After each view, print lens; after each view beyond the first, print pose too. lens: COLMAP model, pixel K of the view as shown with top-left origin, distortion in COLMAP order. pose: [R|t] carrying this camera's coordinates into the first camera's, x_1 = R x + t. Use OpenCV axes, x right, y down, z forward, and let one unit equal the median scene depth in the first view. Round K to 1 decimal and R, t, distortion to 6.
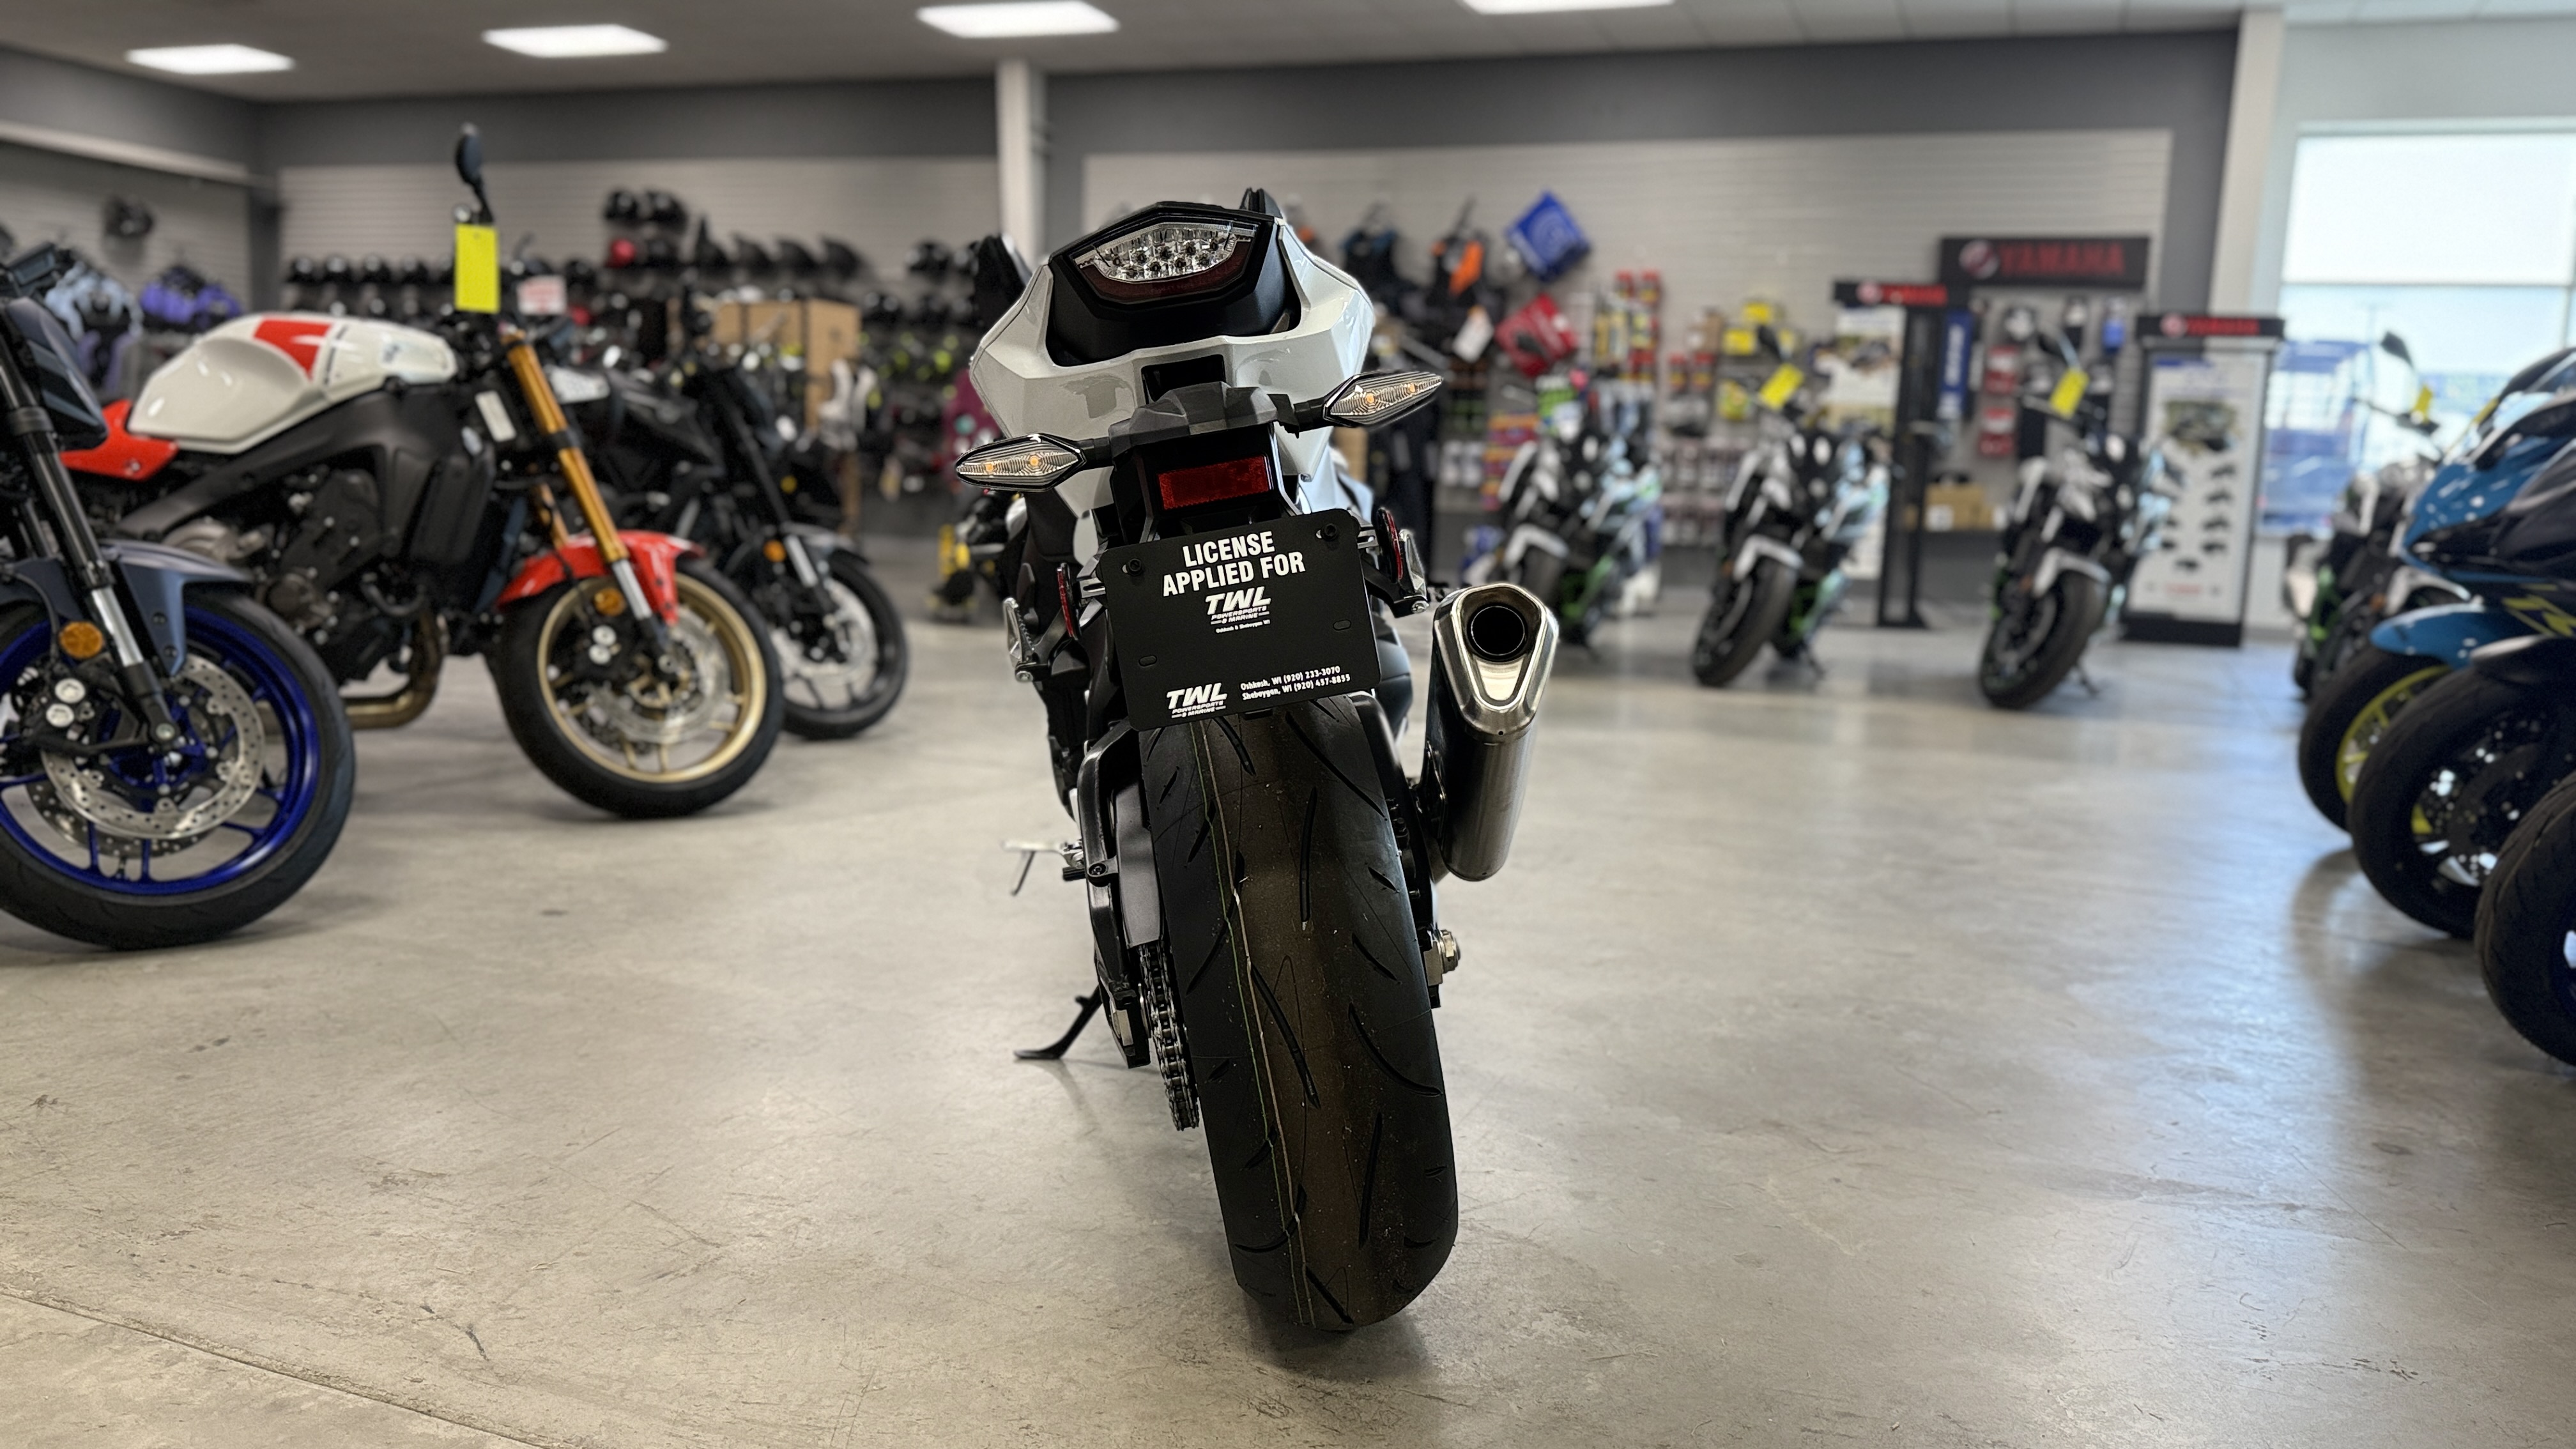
lens RADIAL K [[1945.2, 0, 1244.1], [0, 1945.2, 729.4], [0, 0, 1]] dist [0.004490, 0.000555]
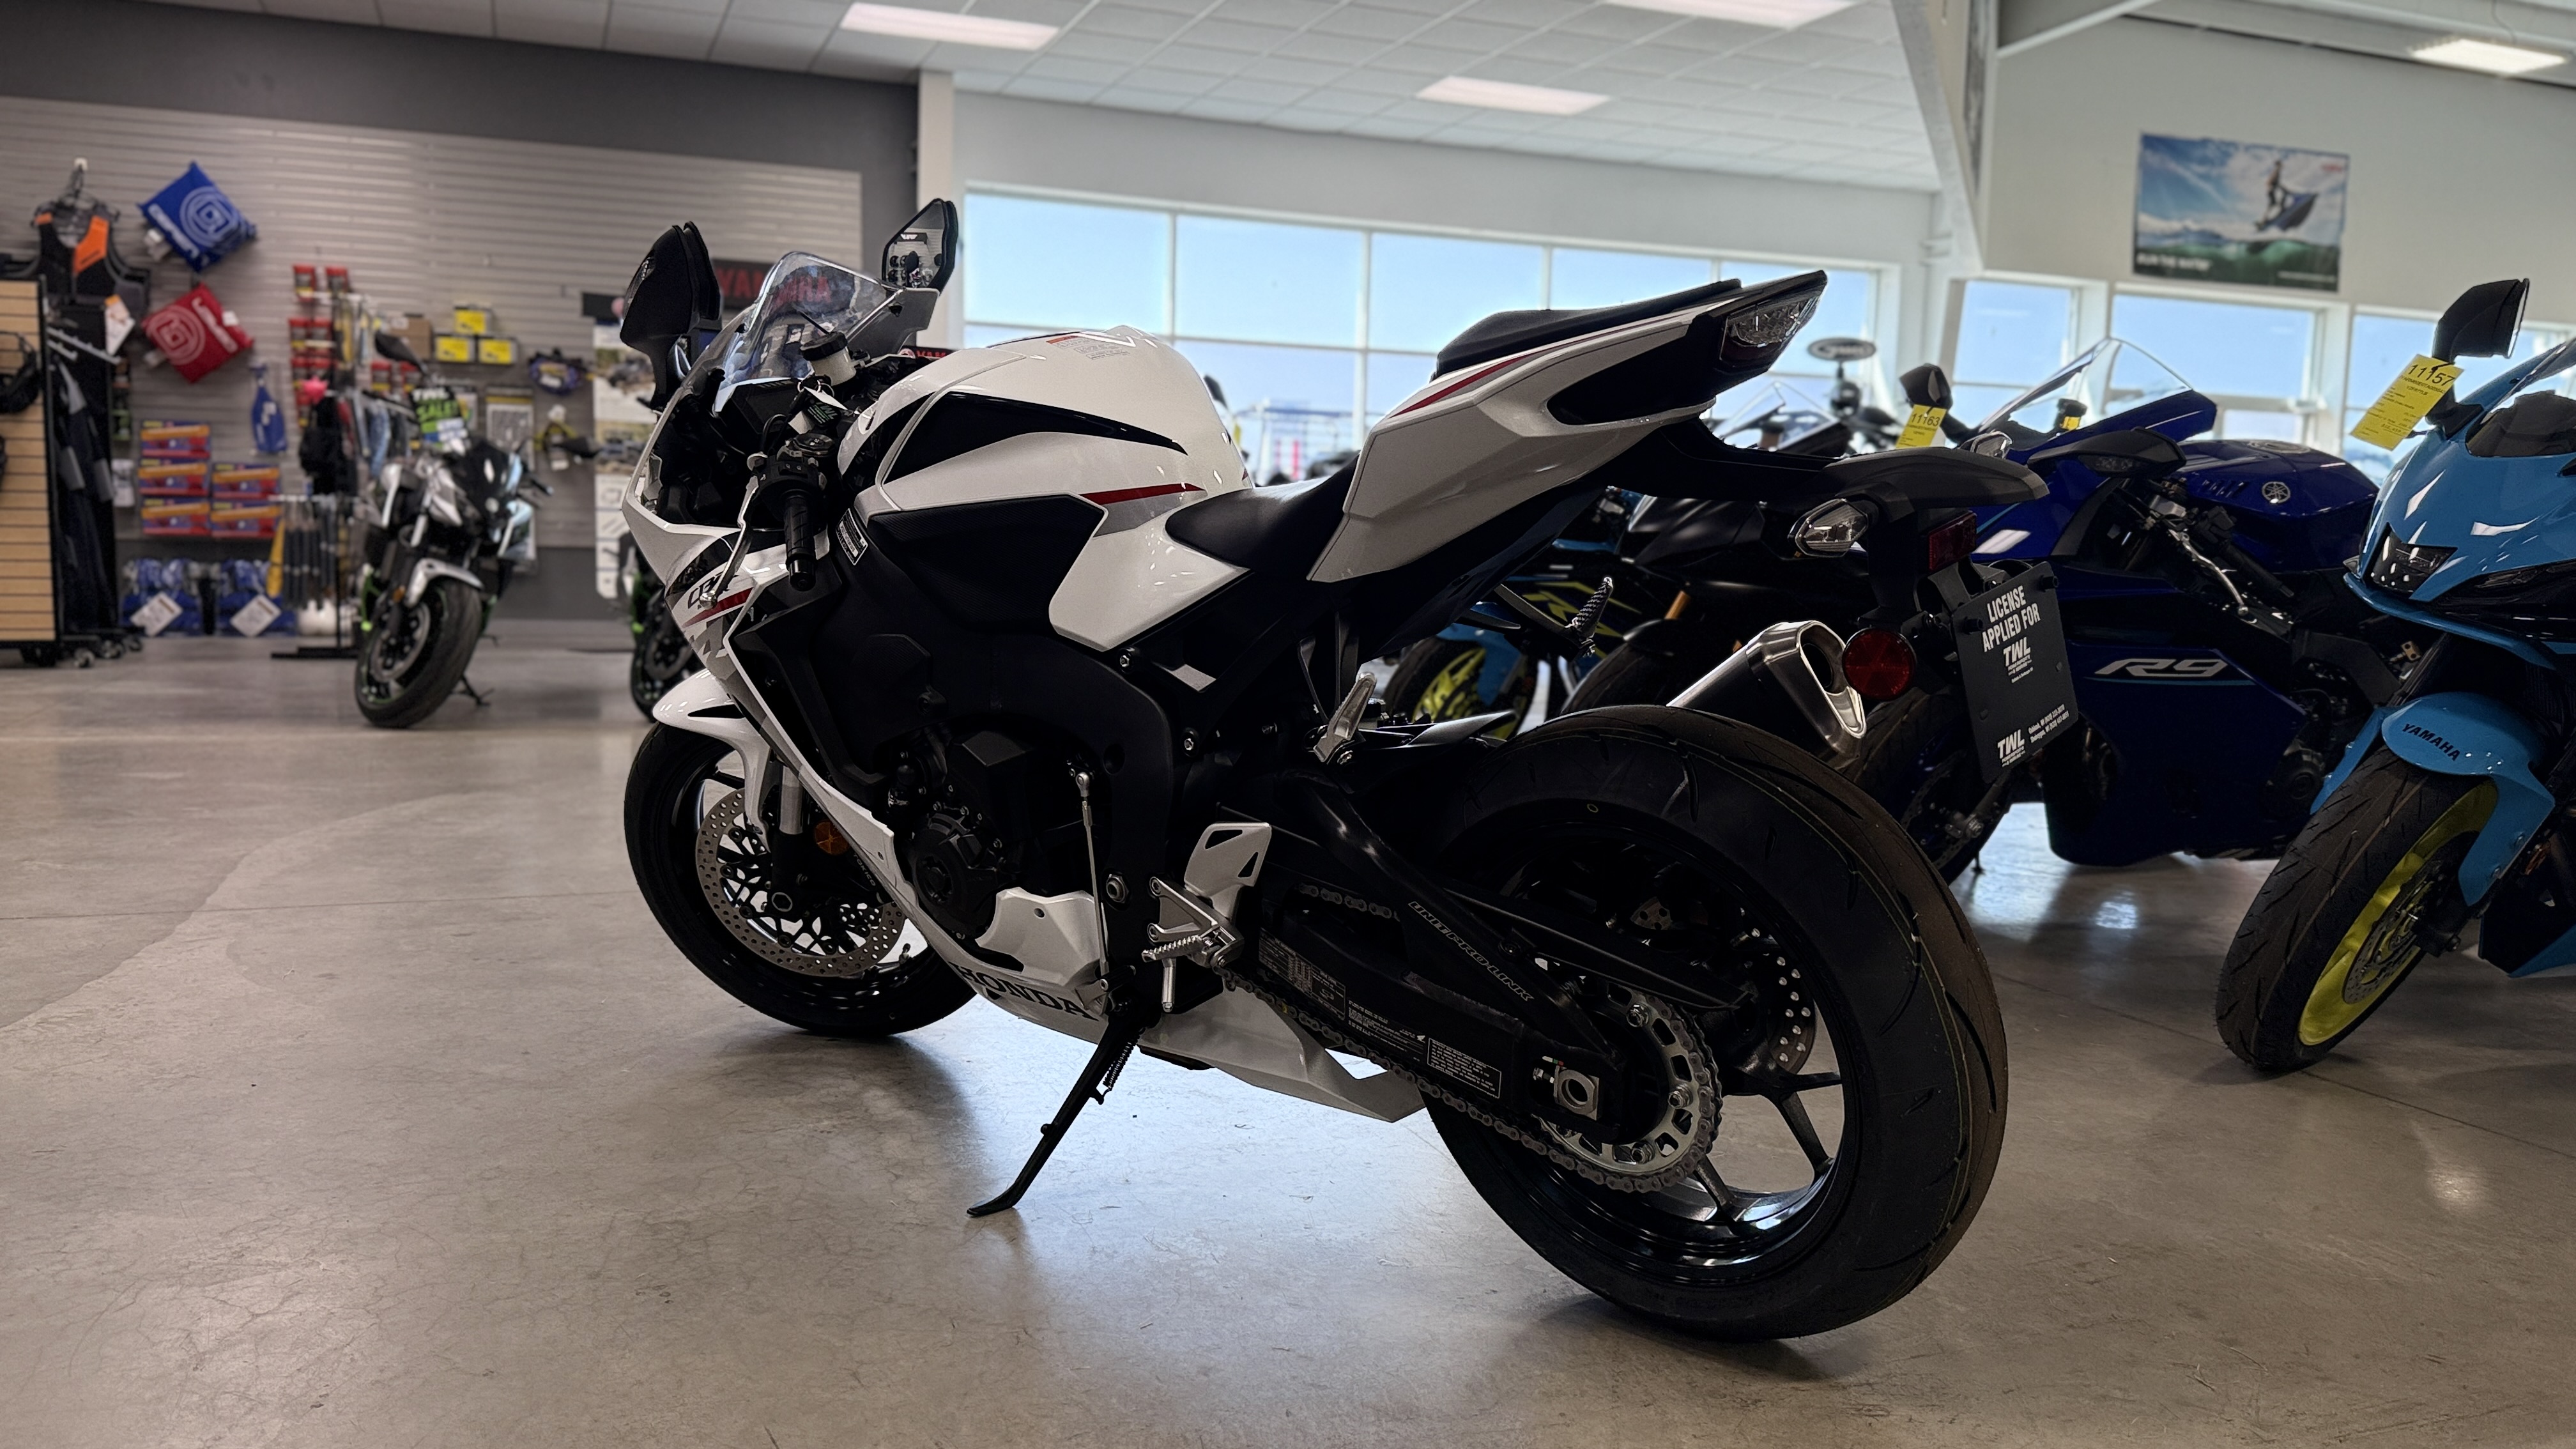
lens RADIAL K [[1945.2, 0, 1244.1], [0, 1945.2, 729.4], [0, 0, 1]] dist [0.004490, 0.000555]
pose [[0.704289, -0.094231, 0.703632, -0.169982], [0.096864, 0.994637, 0.036248, -0.016571], [-0.703274, 0.042628, 0.709640, 0.086067]]
